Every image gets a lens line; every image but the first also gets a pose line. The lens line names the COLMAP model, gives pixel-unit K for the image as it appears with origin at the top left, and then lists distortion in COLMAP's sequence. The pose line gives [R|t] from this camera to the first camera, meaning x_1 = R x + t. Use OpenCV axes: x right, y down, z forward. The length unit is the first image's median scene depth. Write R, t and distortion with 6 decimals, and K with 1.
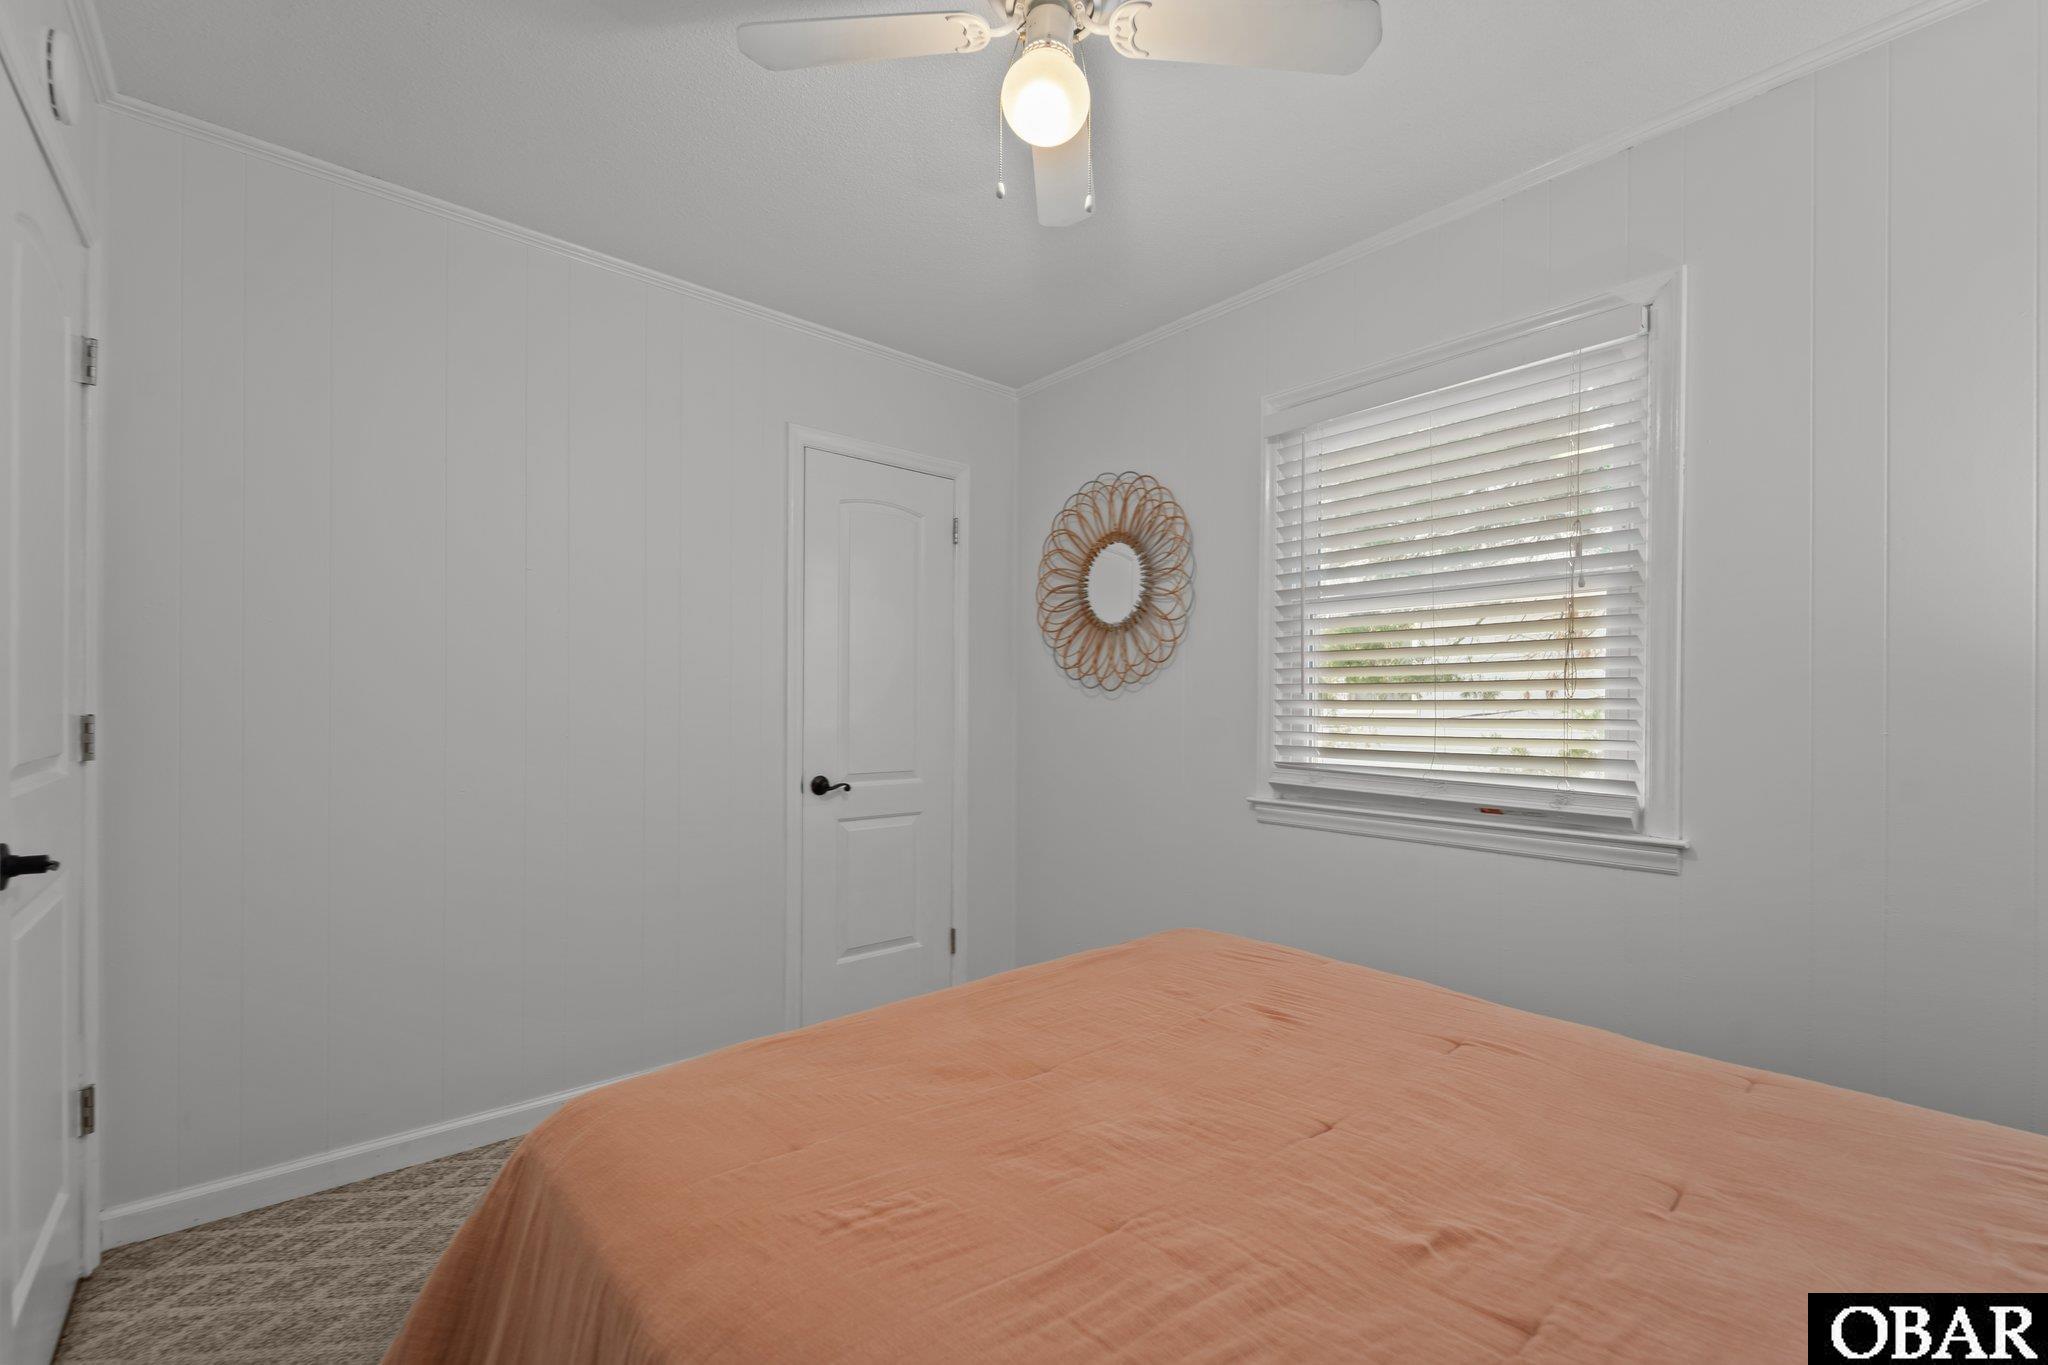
lens RADIAL K [[842.2, 0, 1024.0], [0, 842.2, 682.5], [0, 0, 1]] dist [-0.000974, -0.000263]
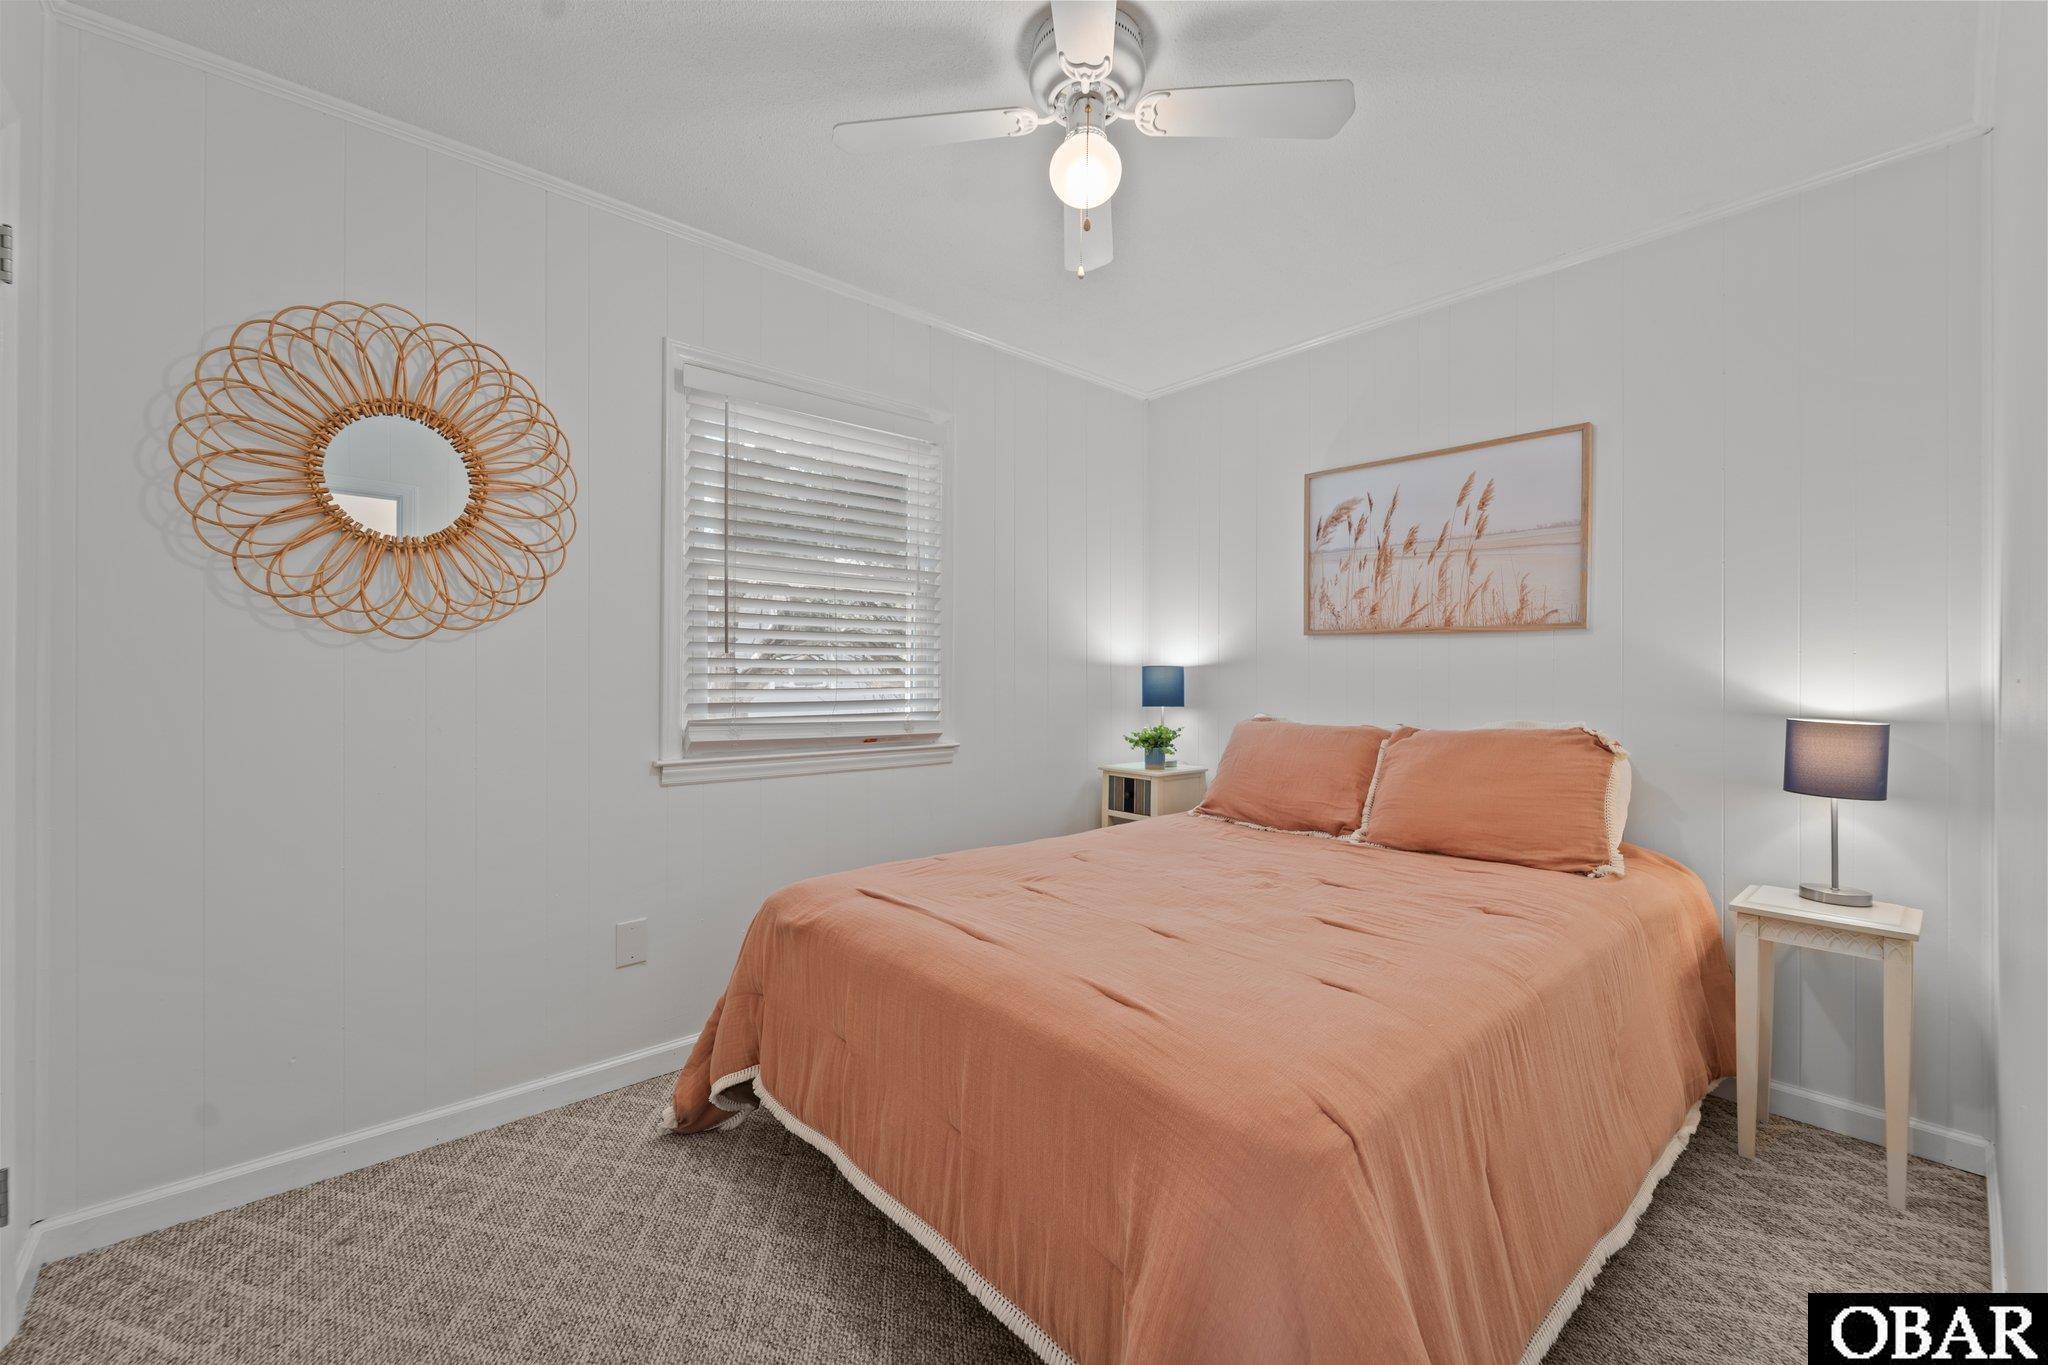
lens RADIAL K [[828.4, 0, 1025.3], [0, 828.4, 663.7], [0, 0, 1]] dist [0.002255, -0.000678]
pose [[-0.006769, 0.005338, 0.999963, -0.659700], [-0.037831, 0.999268, -0.005590, 0.018230], [-0.999261, -0.037868, -0.006562, 0.600209]]
